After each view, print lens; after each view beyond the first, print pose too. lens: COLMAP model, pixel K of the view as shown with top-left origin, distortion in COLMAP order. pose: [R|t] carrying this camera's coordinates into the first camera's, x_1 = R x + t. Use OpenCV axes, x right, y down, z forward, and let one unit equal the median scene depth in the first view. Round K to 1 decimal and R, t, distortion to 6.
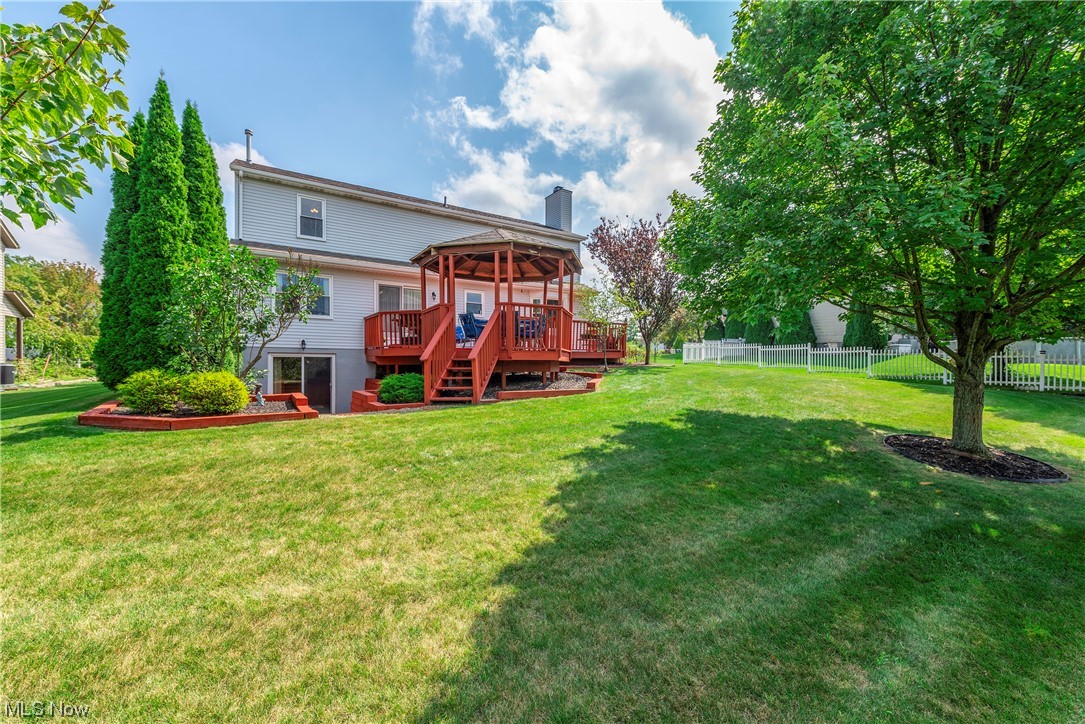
lens RADIAL K [[441.2, 0, 538.4], [0, 441.2, 366.1], [0, 0, 1]] dist [-0.000597, -0.000579]
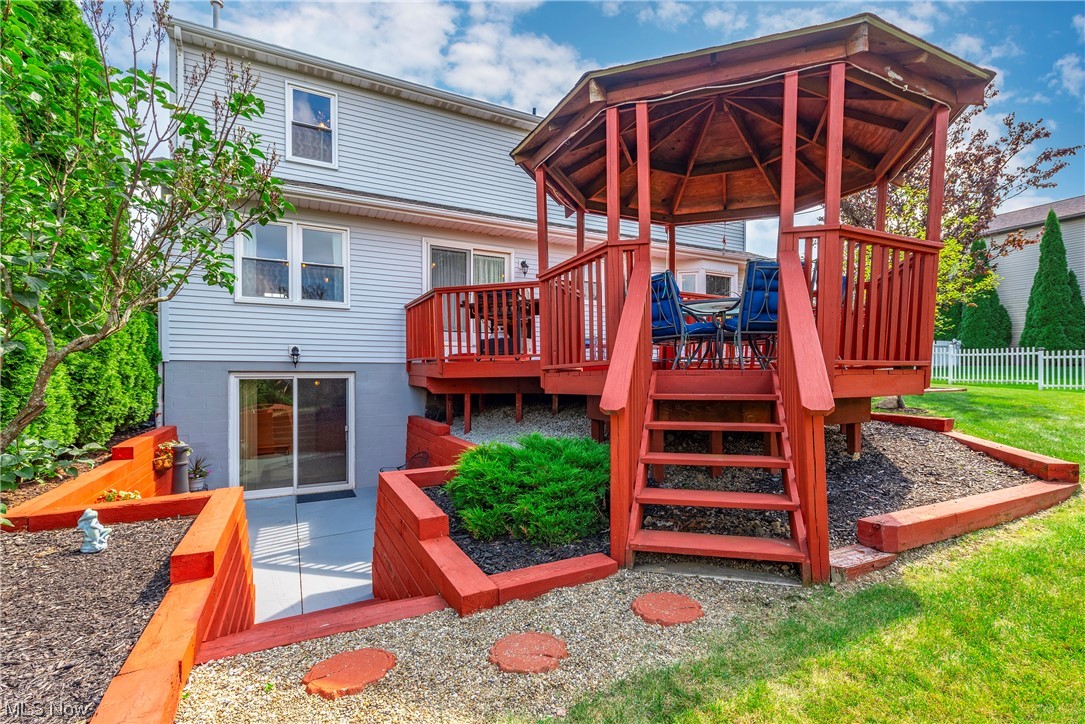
lens RADIAL K [[482.7, 0, 543.8], [0, 482.7, 365.7], [0, 0, 1]] dist [0.010581, -0.003262]
pose [[0.995392, -0.008232, -0.095540, -0.176460], [0.006604, 0.999828, -0.017346, -0.024910], [0.095666, 0.016635, 0.995274, 0.444322]]
